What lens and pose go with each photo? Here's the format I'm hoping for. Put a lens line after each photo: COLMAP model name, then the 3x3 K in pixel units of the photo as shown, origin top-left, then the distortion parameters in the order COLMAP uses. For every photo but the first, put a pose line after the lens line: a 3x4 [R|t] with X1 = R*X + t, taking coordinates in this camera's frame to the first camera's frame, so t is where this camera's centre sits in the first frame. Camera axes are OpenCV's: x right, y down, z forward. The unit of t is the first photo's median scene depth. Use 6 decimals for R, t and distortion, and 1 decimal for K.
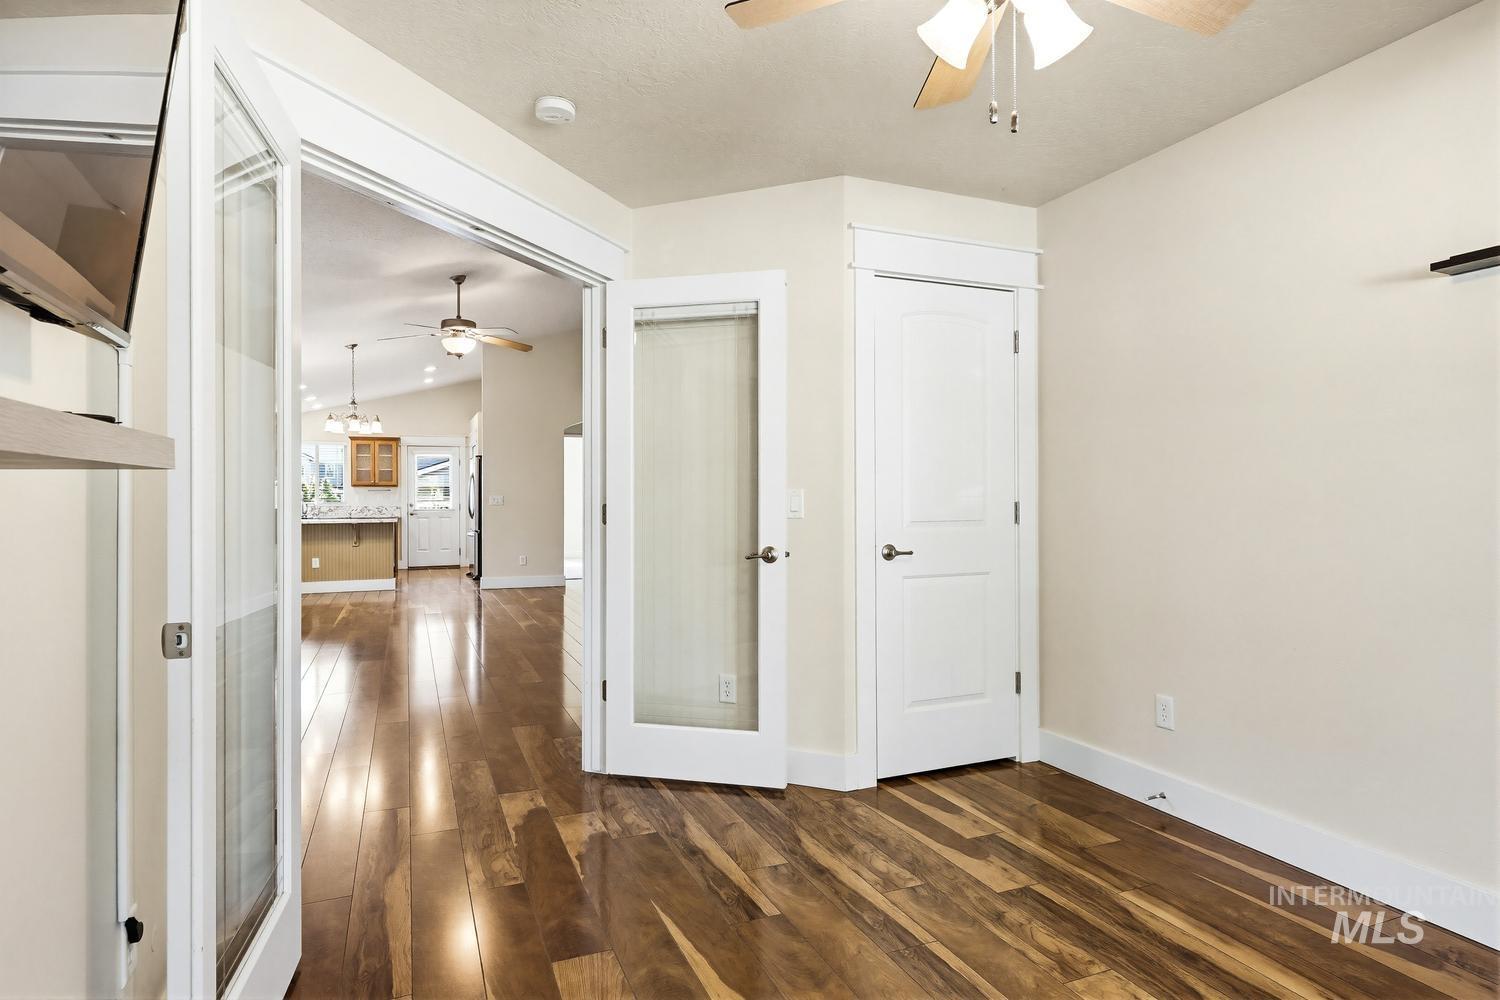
lens RADIAL K [[810.4, 0, 750.0], [0, 810.4, 500.0], [0, 0, 1]] dist [0.003391, 0.000075]
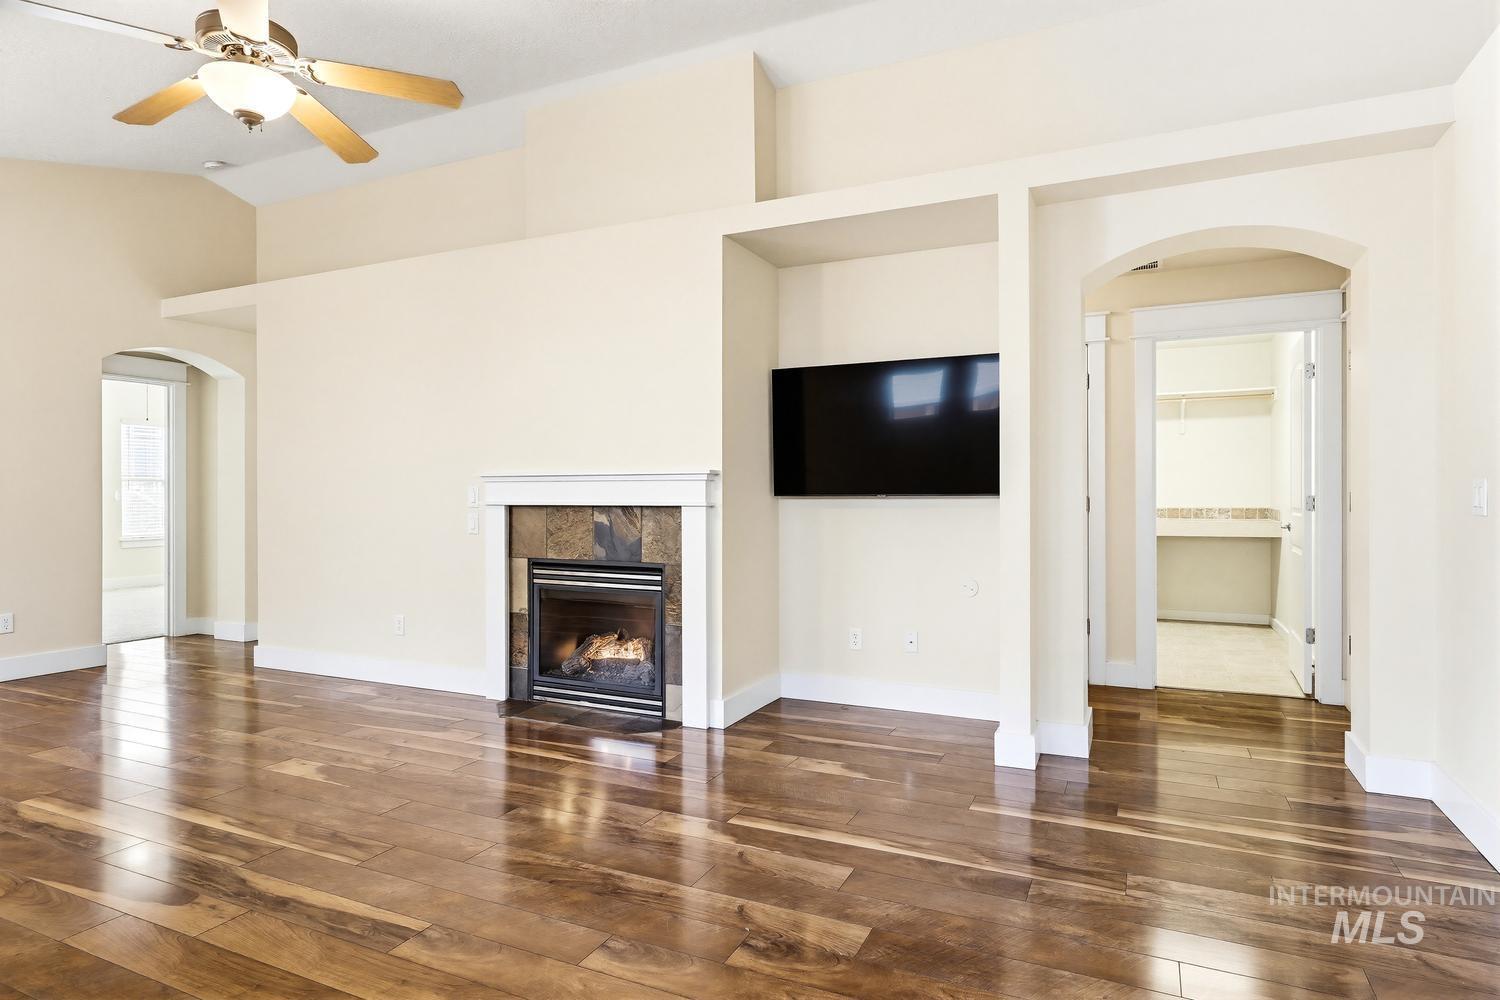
lens RADIAL K [[831.9, 0, 750.0], [0, 831.9, 500.0], [0, 0, 1]] dist [0.002011, 0.000140]
pose [[0.745791, -0.004009, 0.666168, -0.444574], [0.001653, 0.999990, 0.004168, 0.000731], [-0.666178, -0.002008, 0.745790, 0.547574]]
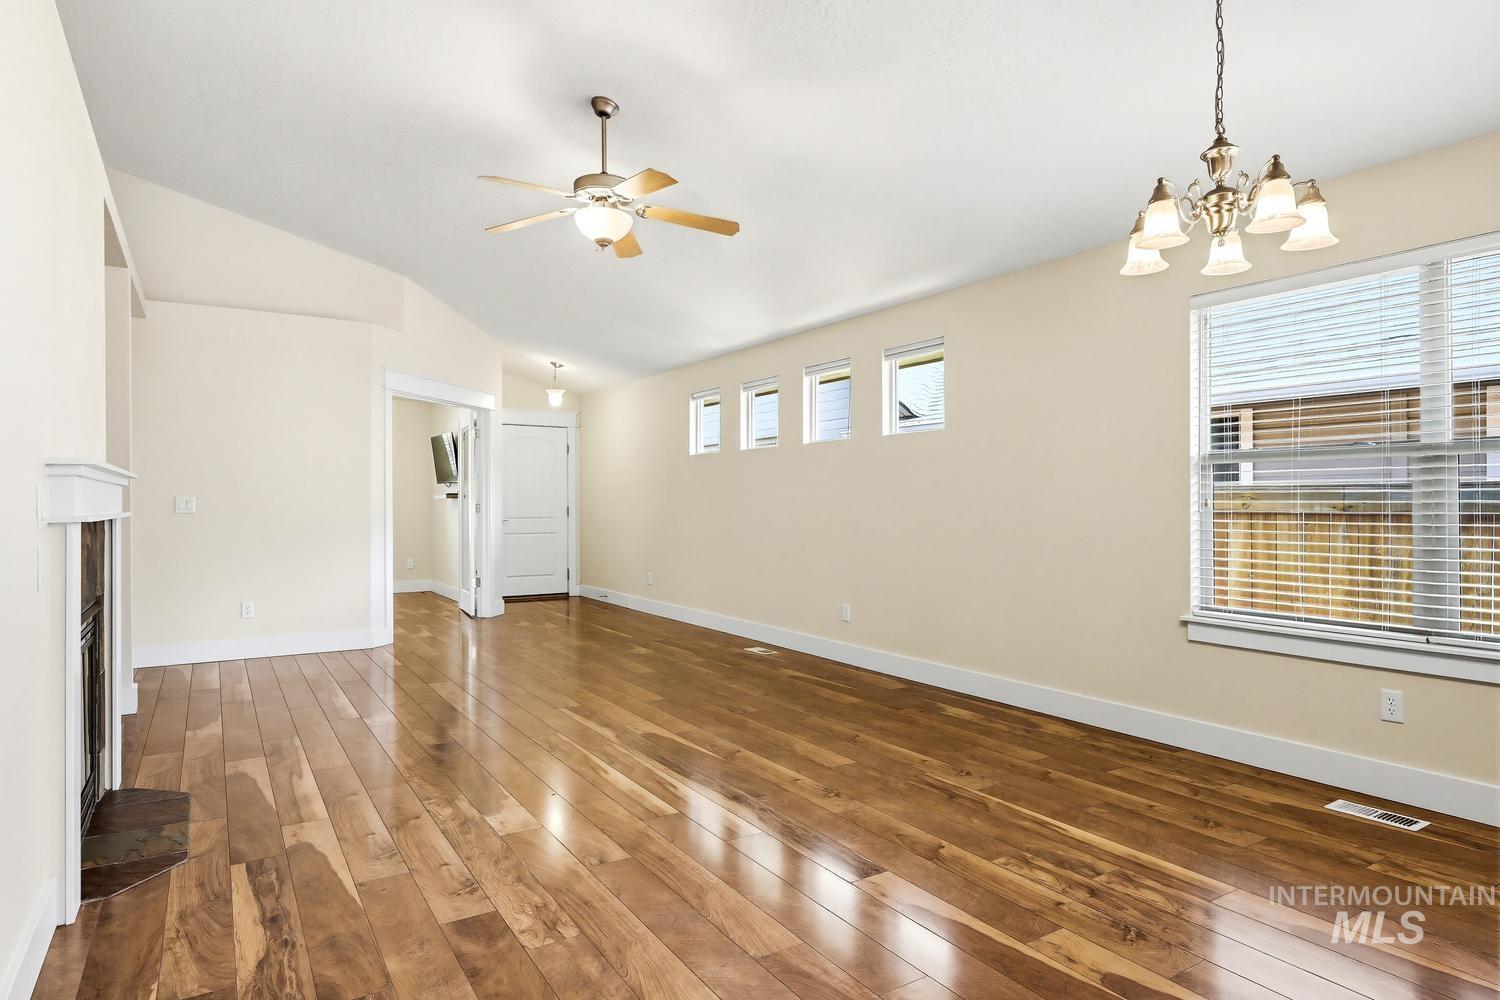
lens RADIAL K [[867.6, 0, 750.0], [0, 867.6, 500.0], [0, 0, 1]] dist [0.004004, 0.000539]
pose [[-0.986938, 0.004402, -0.161042, -0.360984], [0.004560, 0.999989, -0.000611, -0.000584], [0.161038, -0.001338, -0.986947, 1.603462]]
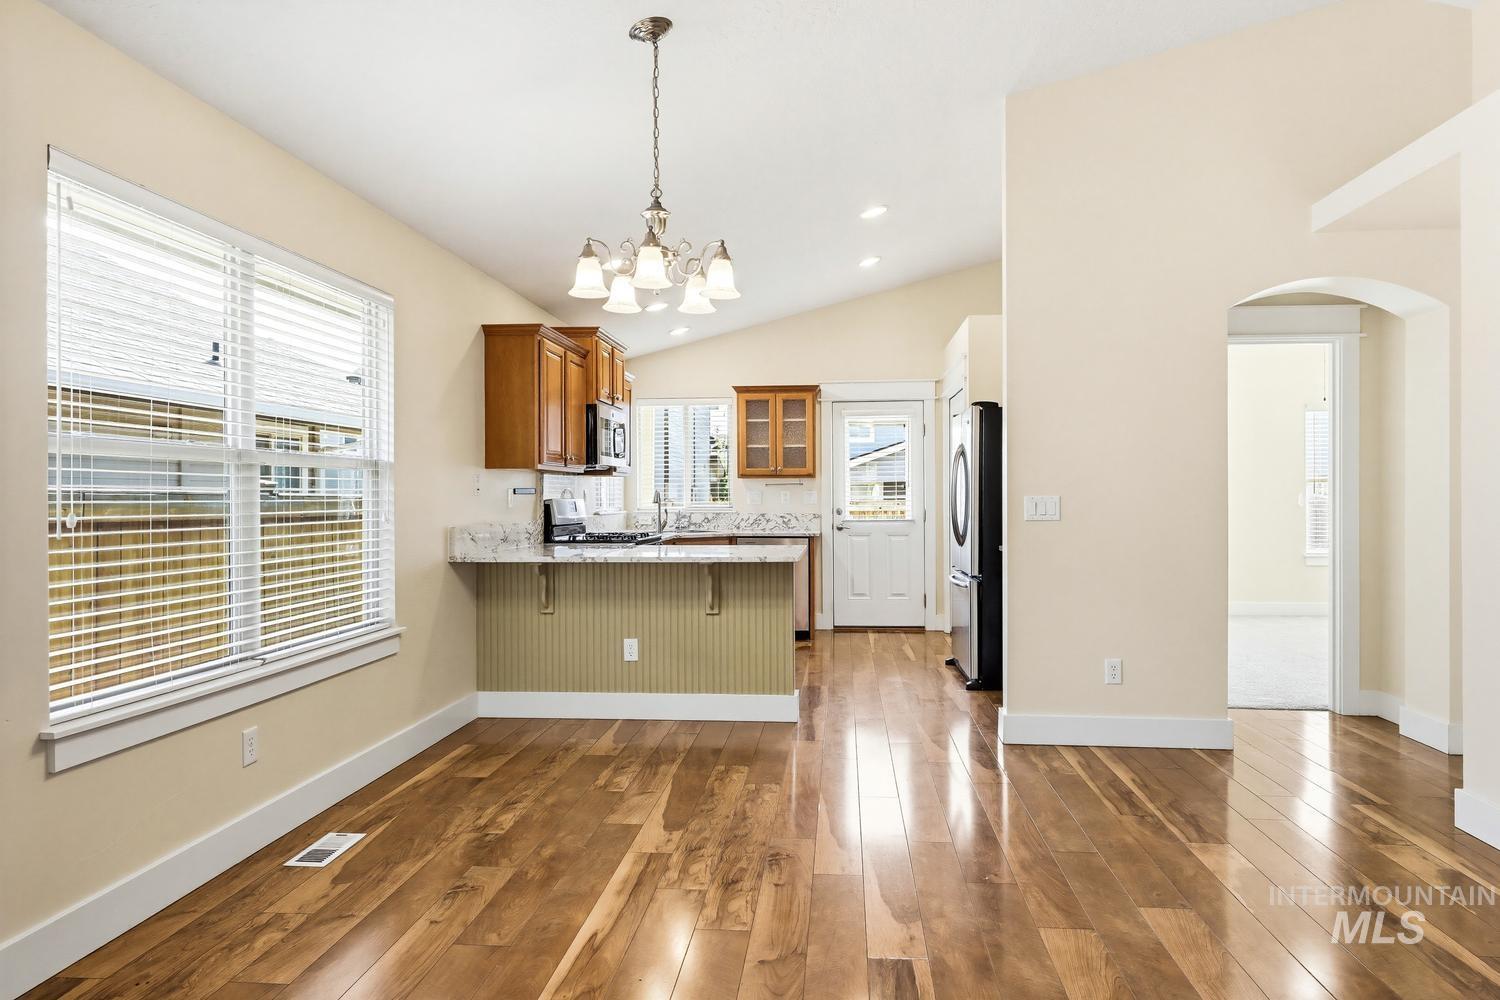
lens RADIAL K [[923.8, 0, 763.7], [0, 923.8, 497.4], [0, 0, 1]] dist [0.001849, 0.000459]
pose [[0.884107, 0.000764, -0.467284, -0.356986], [-0.000529, 1.000000, 0.000634, -0.007091], [0.467285, -0.000313, 0.884107, 0.884787]]
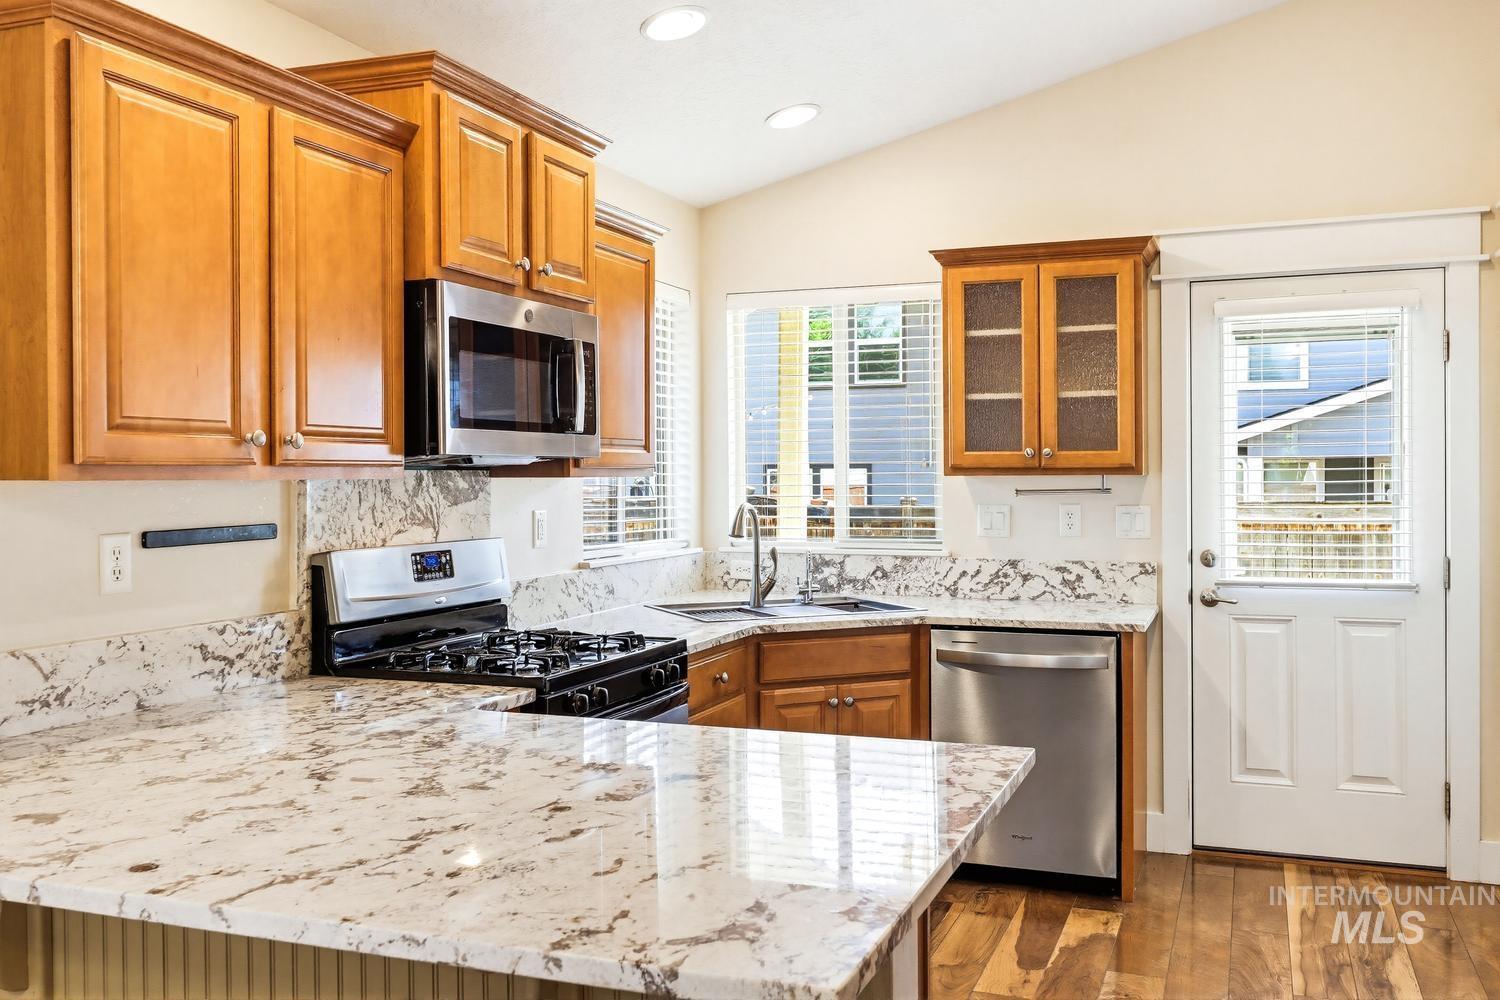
lens RADIAL K [[1307.6, 0, 764.2], [0, 1307.6, 489.5], [0, 0, 1]] dist [0.003573, -0.001753]
pose [[0.723399, 0.008558, -0.690378, -0.539313], [-0.000934, 0.999934, 0.011416, -0.032157], [0.690430, -0.007613, 0.723359, 1.367231]]
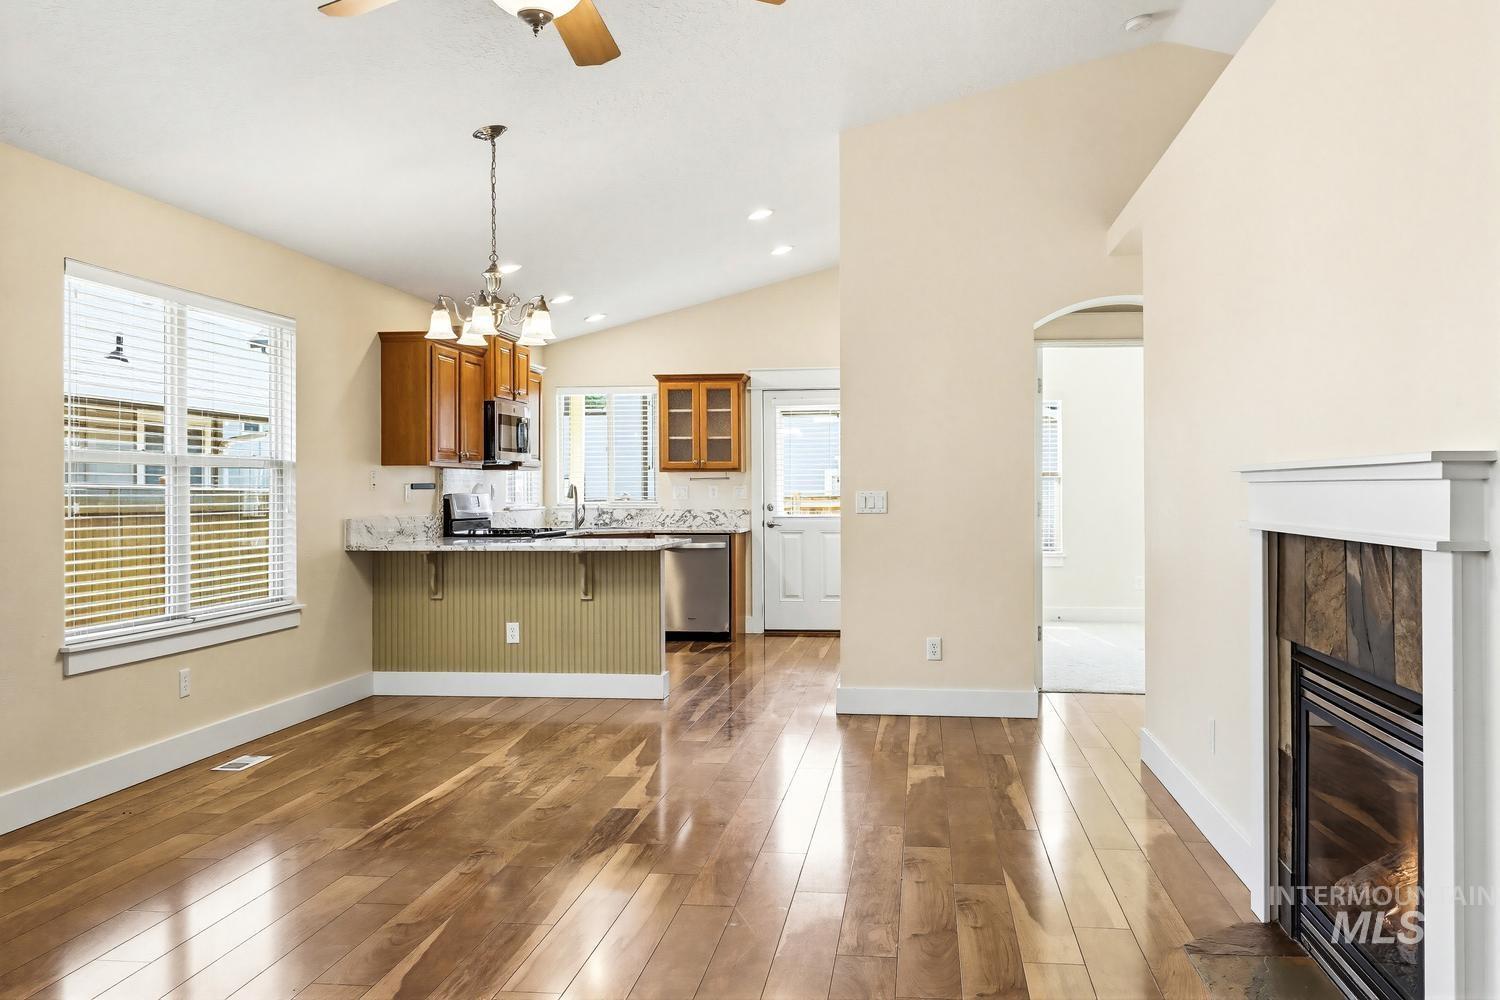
lens RADIAL K [[1260.8, 0, 770.3], [0, 1260.8, 492.1], [0, 0, 1]] dist [-0.002479, -0.005540]
pose [[0.869929, 0.001519, -0.493174, -0.061013], [-0.001230, 0.999999, 0.000912, -0.008137], [0.493175, -0.000187, 0.869930, 0.645857]]
